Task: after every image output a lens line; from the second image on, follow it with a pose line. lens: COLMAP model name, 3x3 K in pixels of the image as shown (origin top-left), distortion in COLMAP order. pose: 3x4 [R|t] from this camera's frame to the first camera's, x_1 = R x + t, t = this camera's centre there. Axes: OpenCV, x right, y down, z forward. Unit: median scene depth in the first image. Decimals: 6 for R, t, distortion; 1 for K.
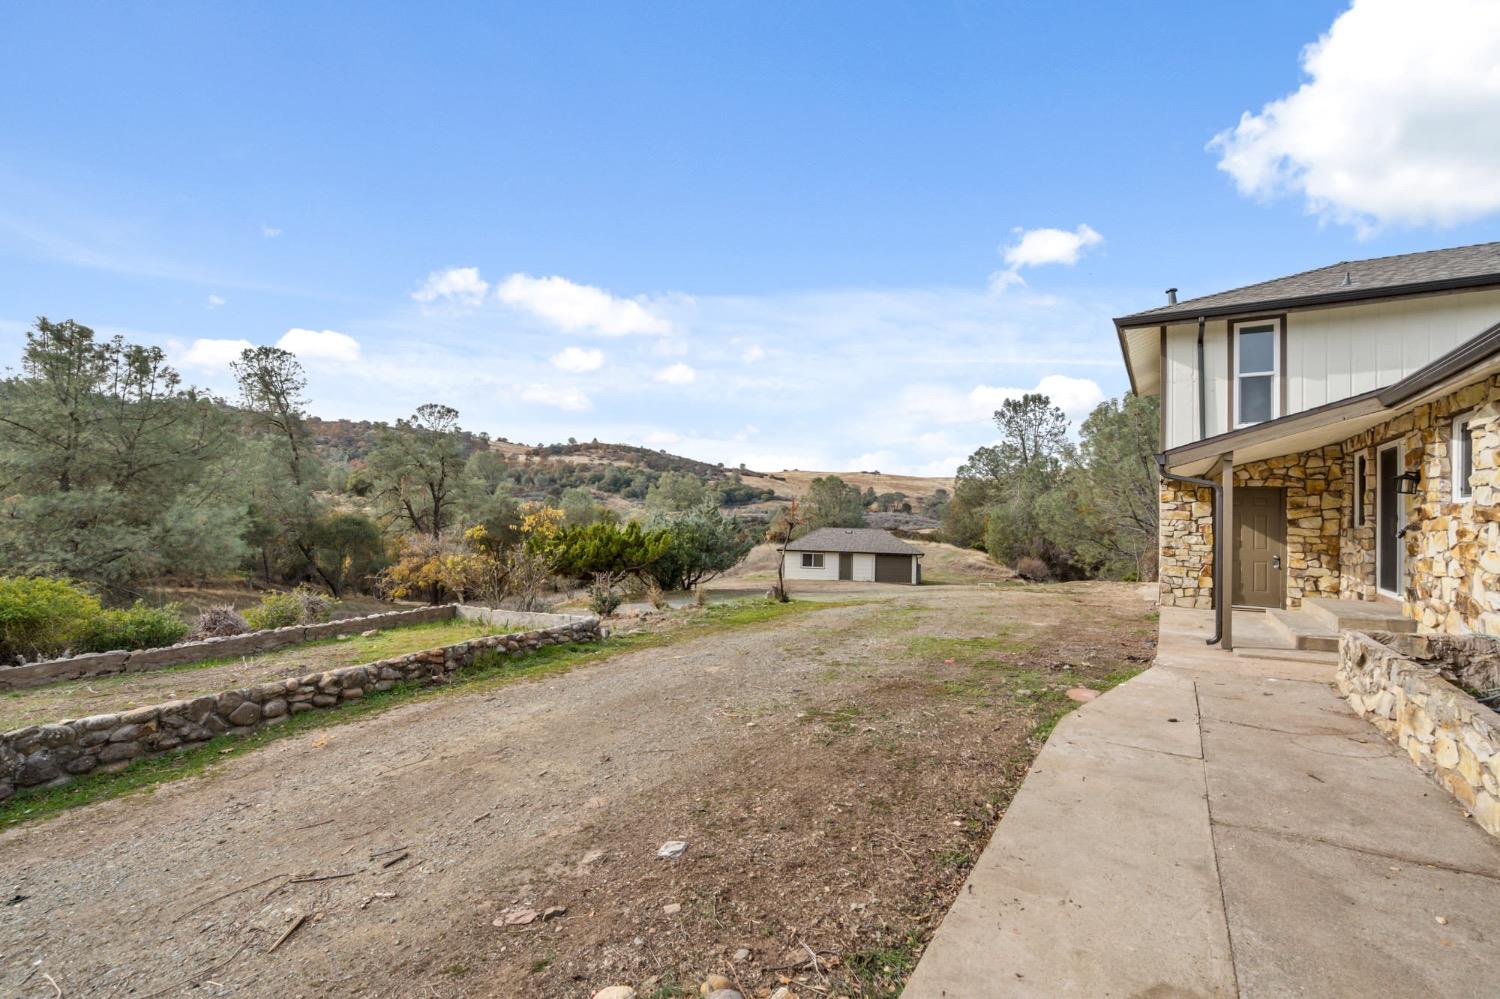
lens RADIAL K [[688.6, 0, 734.4], [0, 688.6, 491.2], [0, 0, 1]] dist [-0.014092, 0.005711]
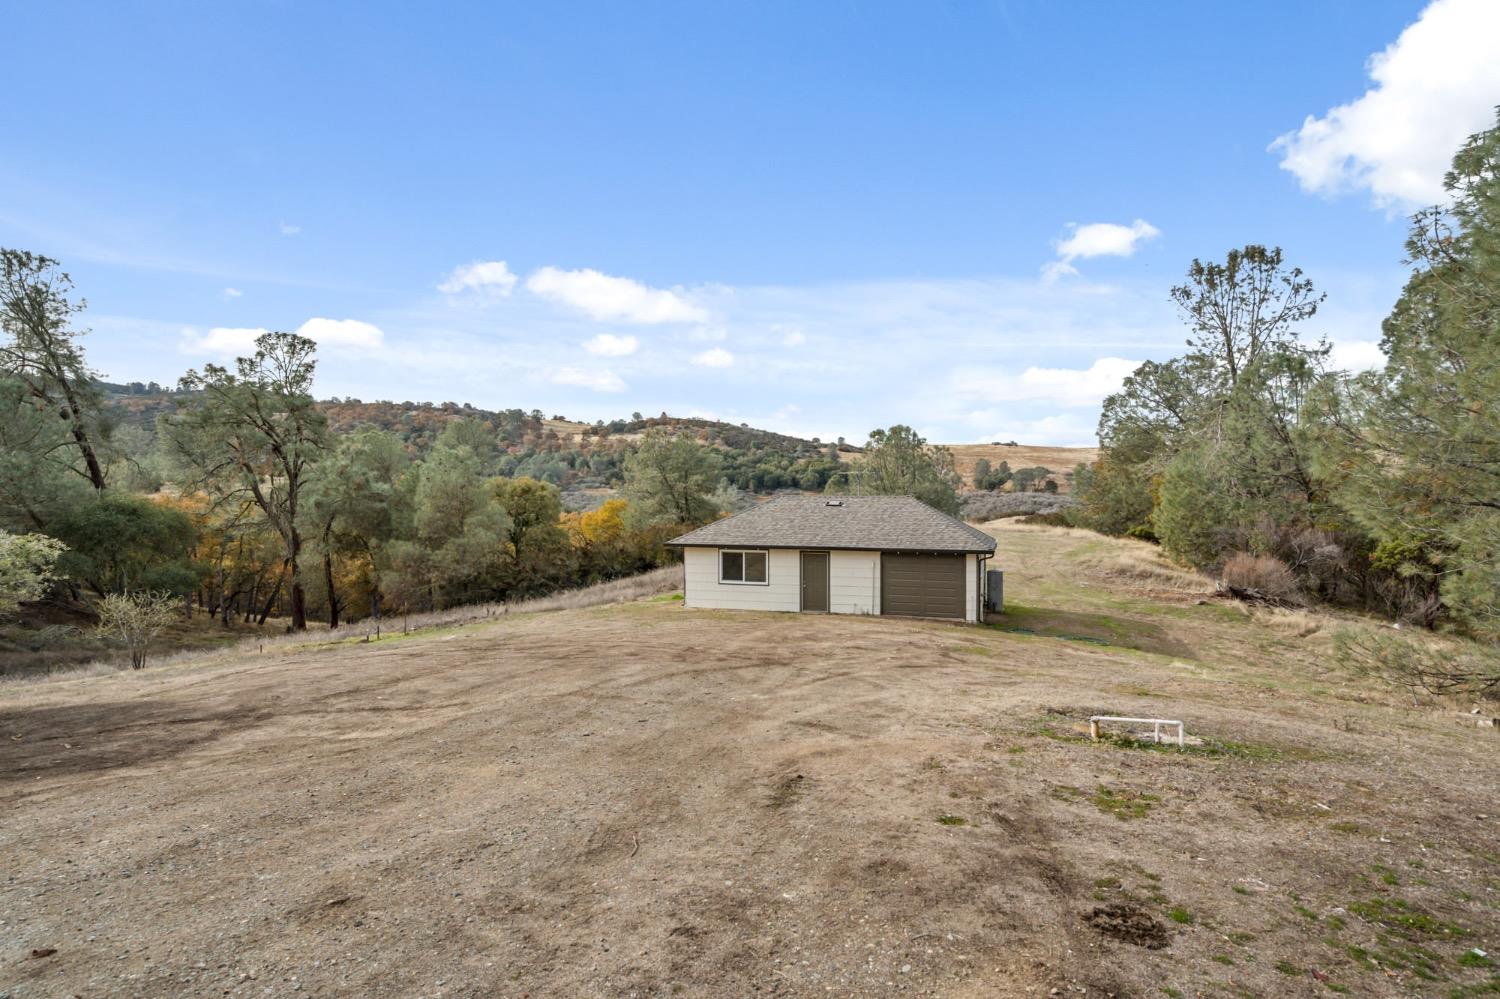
lens RADIAL K [[785.3, 0, 745.0], [0, 785.3, 498.3], [0, 0, 1]] dist [0.004323, -0.000179]
pose [[0.990605, -0.019881, -0.135300, 0.073785], [0.023608, 0.999383, 0.025994, 0.016847], [0.134700, -0.028944, 0.990464, 0.195721]]
